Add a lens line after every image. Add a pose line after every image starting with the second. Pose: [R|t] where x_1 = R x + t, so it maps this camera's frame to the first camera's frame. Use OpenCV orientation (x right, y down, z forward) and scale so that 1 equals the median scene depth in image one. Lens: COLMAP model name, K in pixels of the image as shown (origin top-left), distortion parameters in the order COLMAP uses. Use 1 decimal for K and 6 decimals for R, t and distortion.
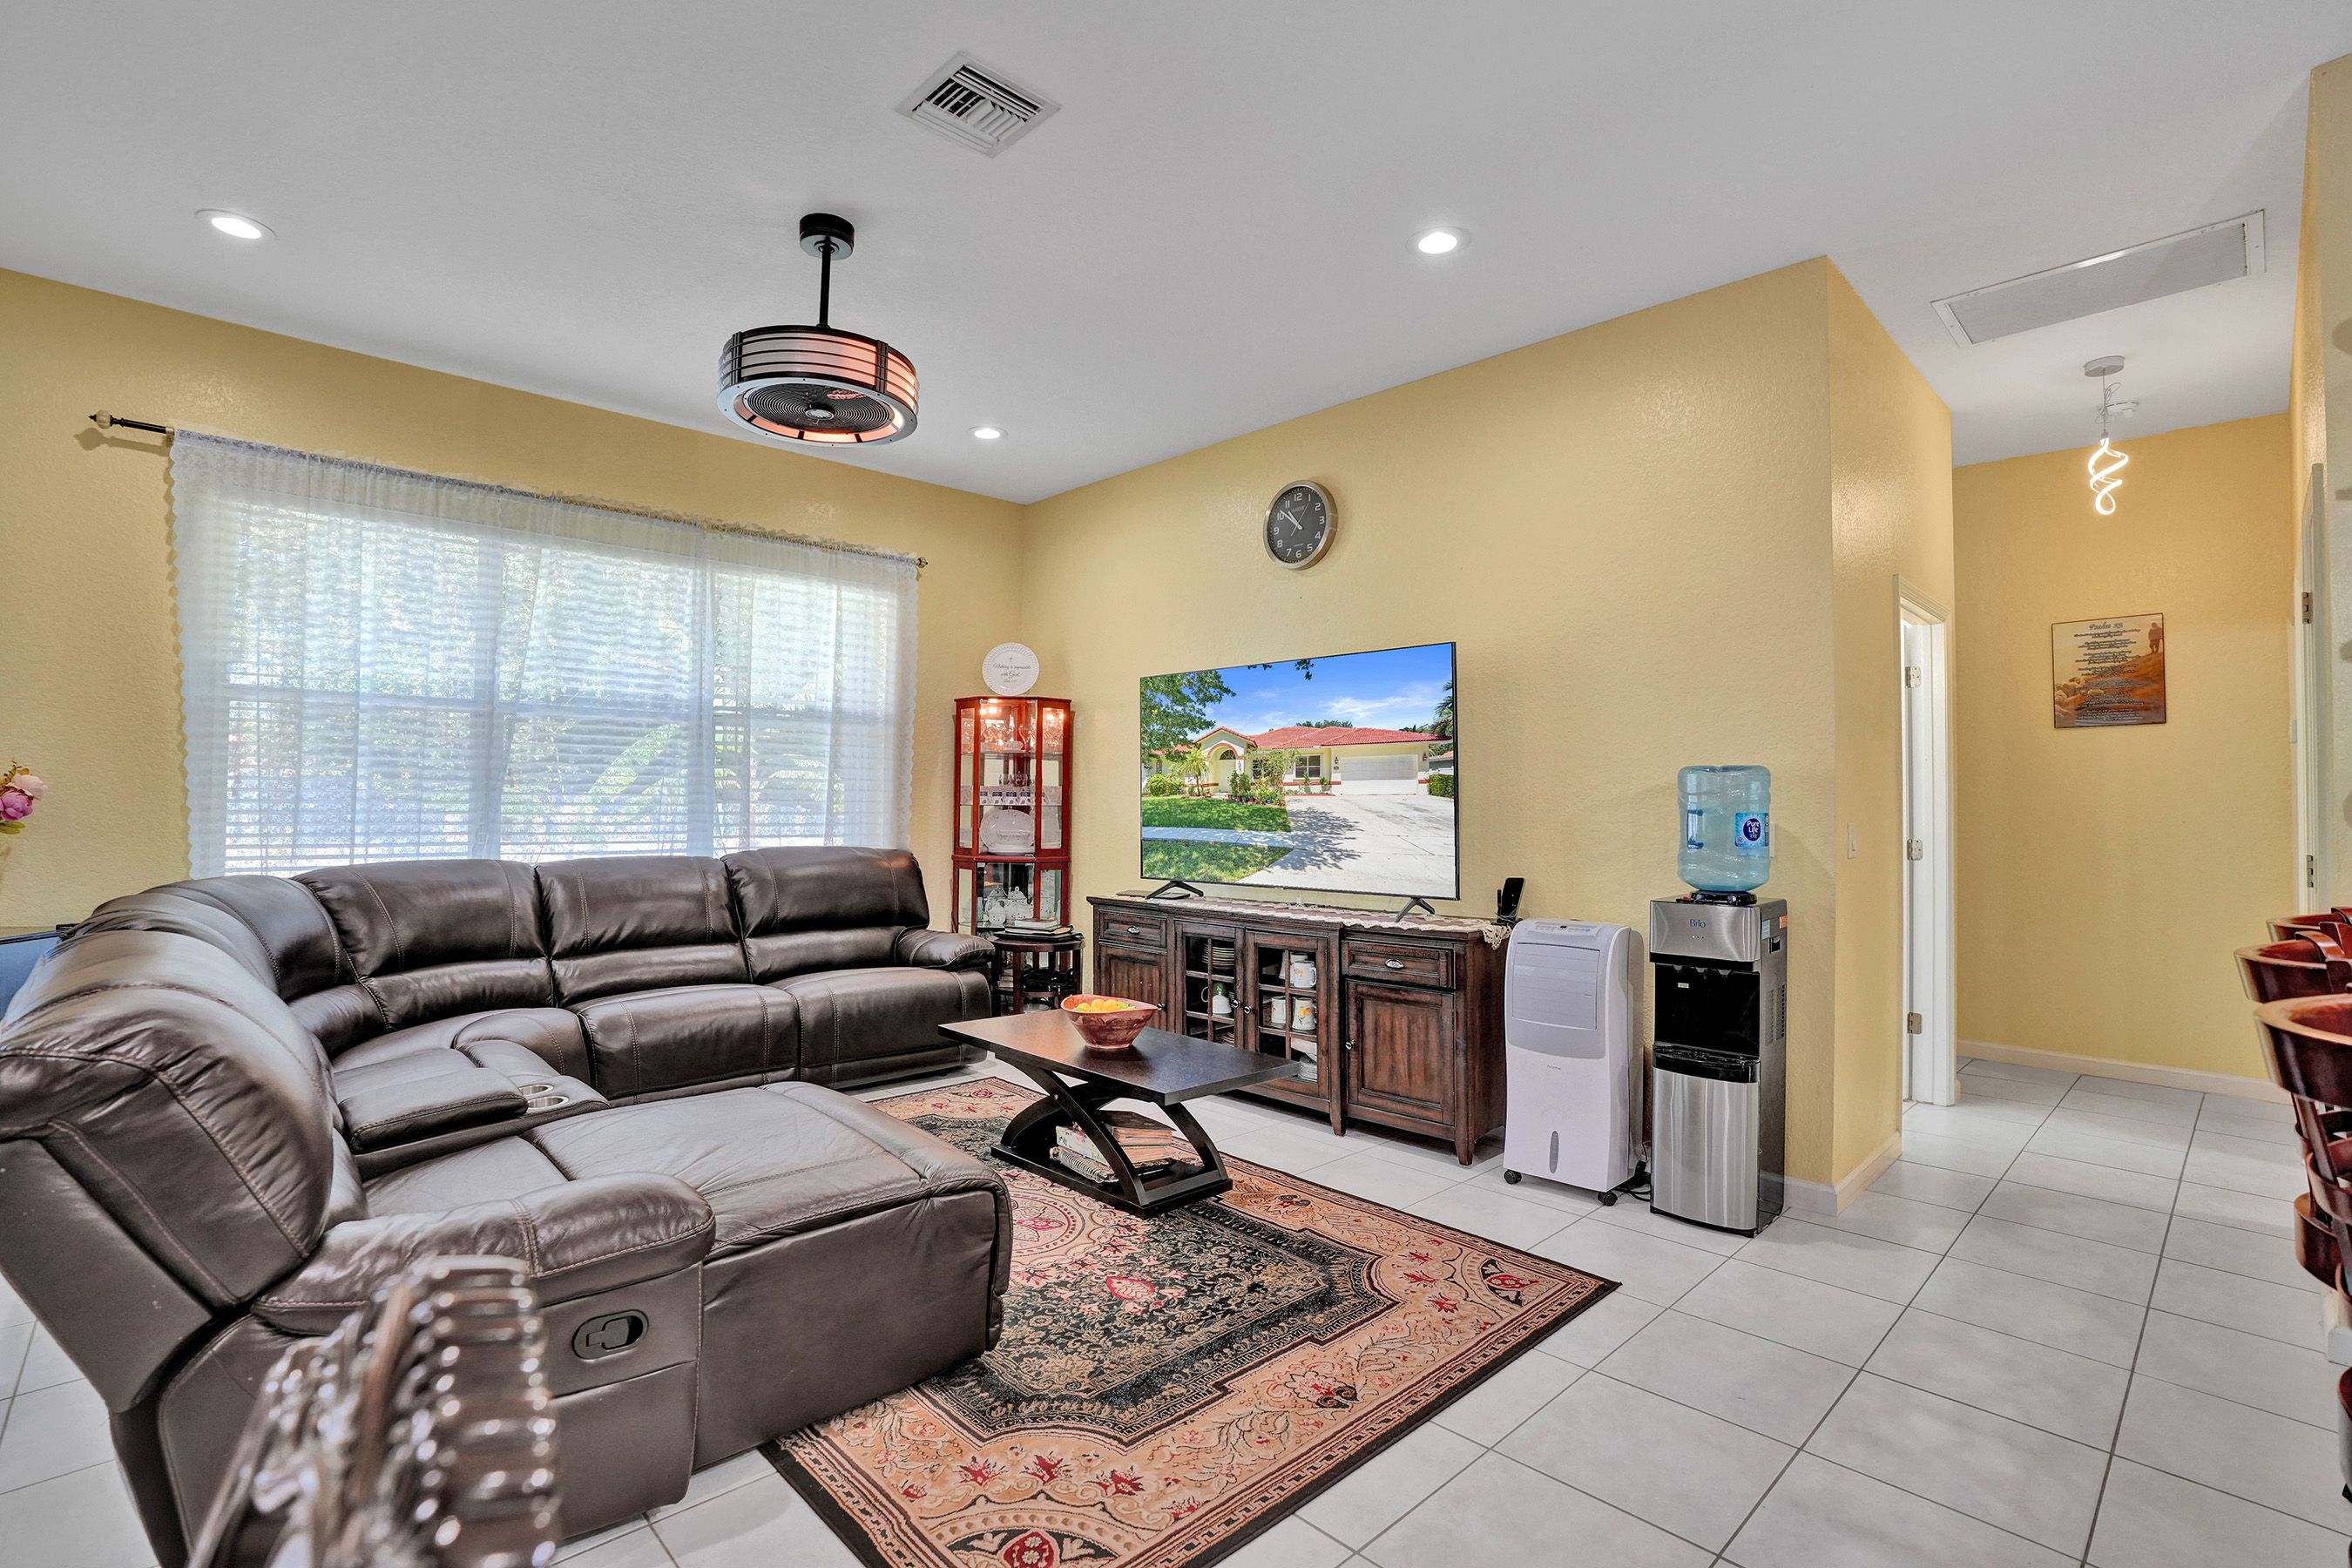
lens RADIAL K [[1070.2, 0, 1184.1], [0, 1070.2, 776.3], [0, 0, 1]] dist [-0.022600, 0.001234]
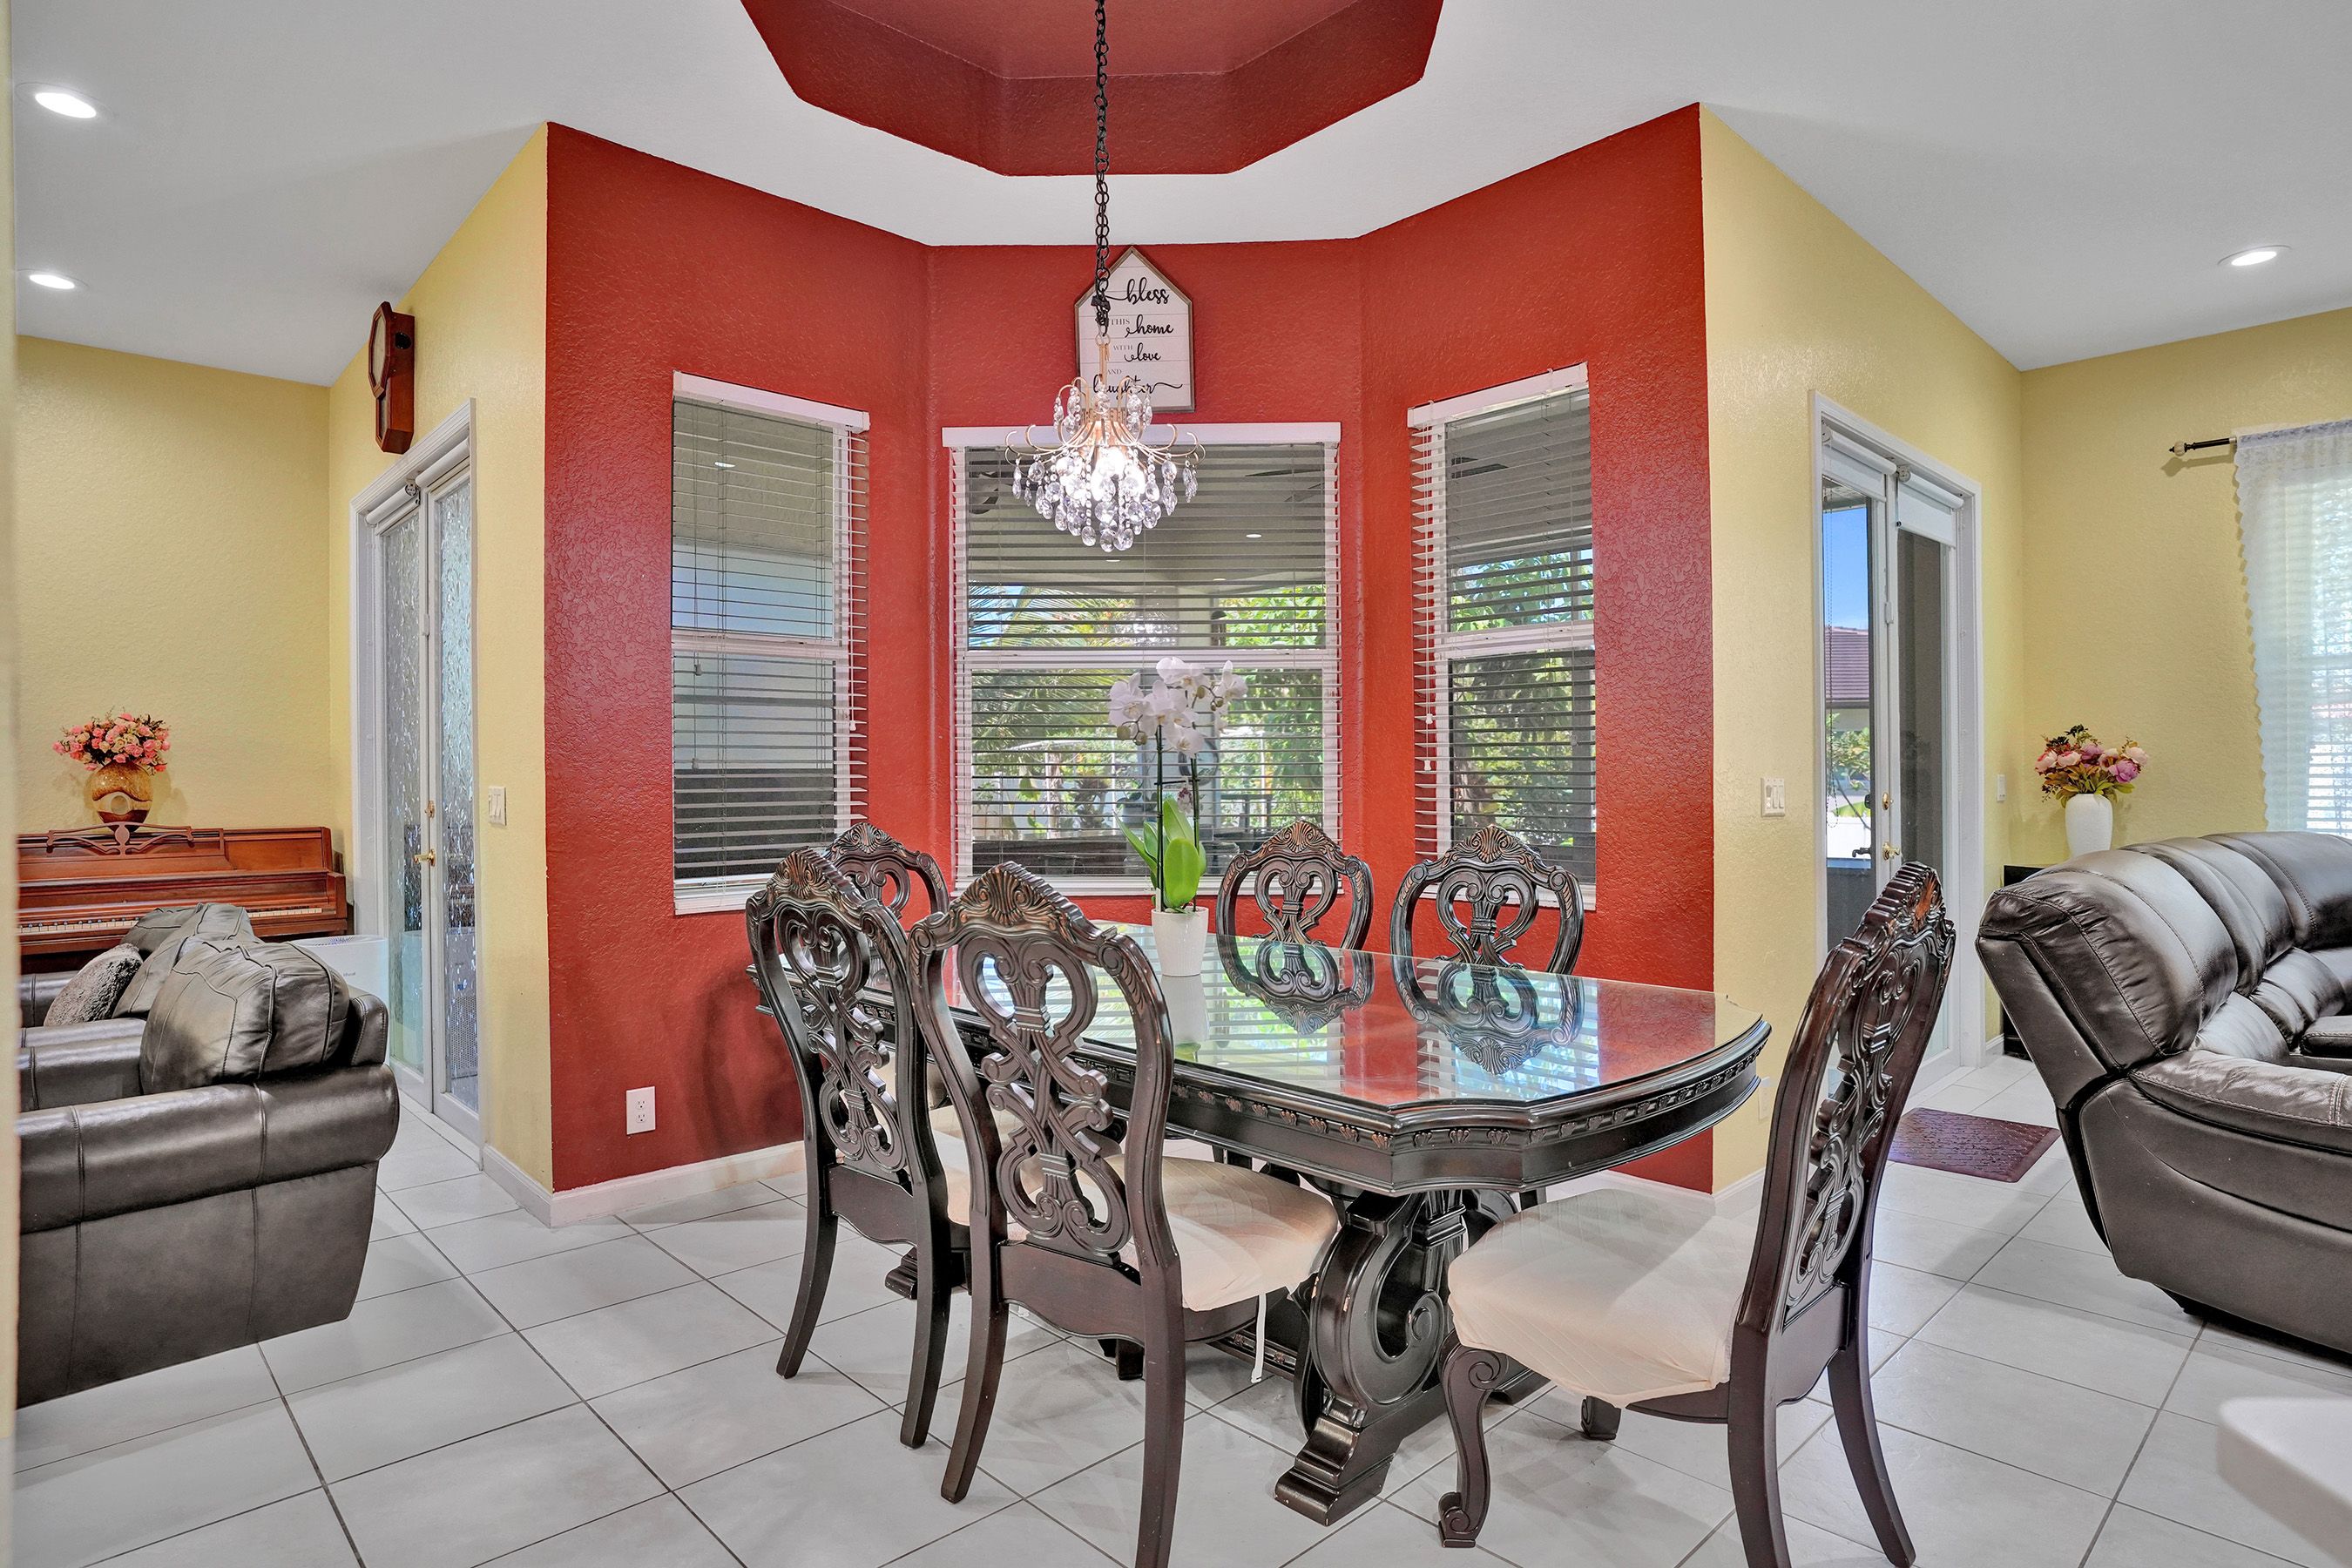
lens RADIAL K [[1244.8, 0, 1196.1], [0, 1244.8, 778.7], [0, 0, 1]] dist [-0.000798, -0.000071]
pose [[0.018401, -0.006785, -0.999808, 0.597030], [0.034183, 0.999397, -0.006153, 0.011103], [0.999246, -0.034063, 0.018622, -0.270915]]
